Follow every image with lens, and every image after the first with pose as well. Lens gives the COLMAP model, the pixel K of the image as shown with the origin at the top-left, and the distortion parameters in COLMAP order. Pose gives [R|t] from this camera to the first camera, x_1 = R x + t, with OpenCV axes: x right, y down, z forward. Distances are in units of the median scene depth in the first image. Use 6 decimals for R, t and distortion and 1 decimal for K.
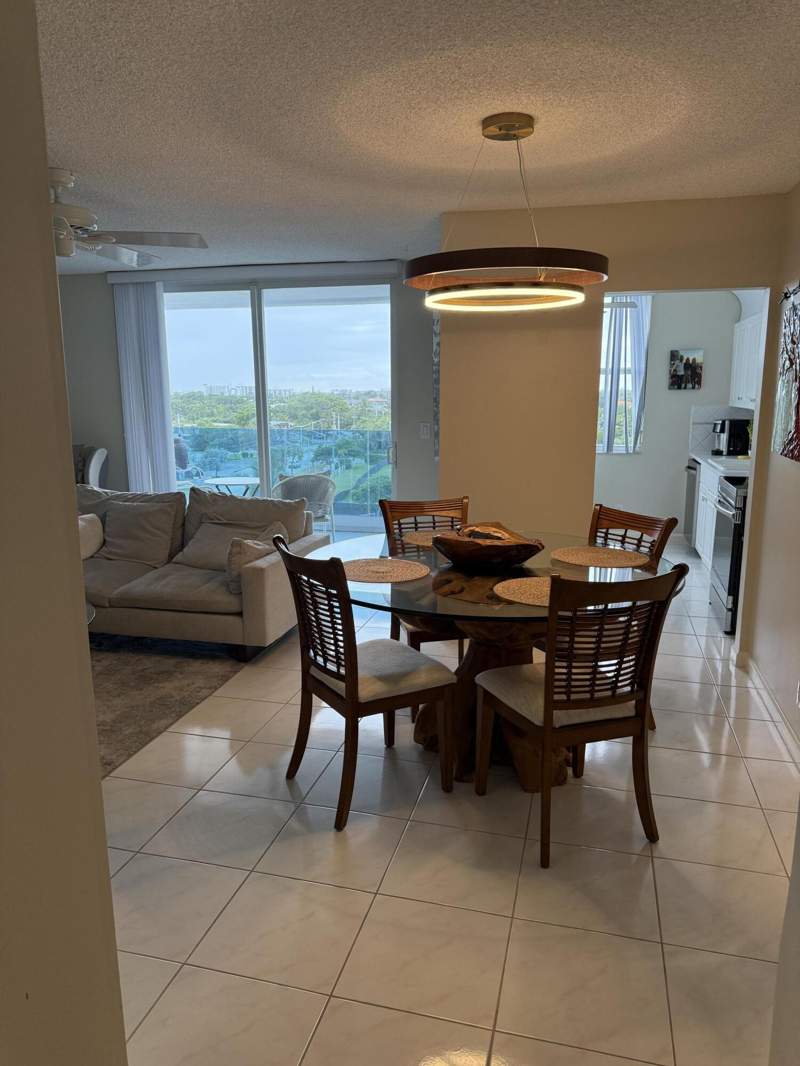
lens RADIAL K [[757.0, 0, 422.1], [0, 757.0, 523.5], [0, 0, 1]] dist [0.052972, -0.062218]
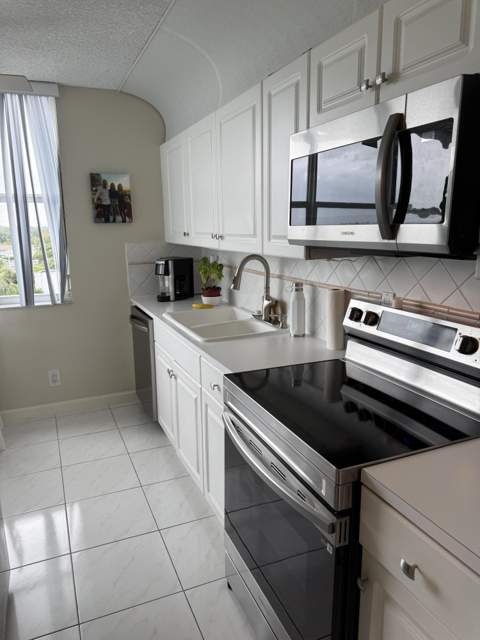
lens RADIAL K [[454.5, 0, 238.5], [0, 454.5, 324.8], [0, 0, 1]] dist [0.052972, -0.062218]
pose [[0.800532, -0.141418, 0.582365, 0.150302], [0.113775, 0.989950, 0.083995, -0.093645], [-0.588390, -0.000982, 0.808577, 0.524802]]
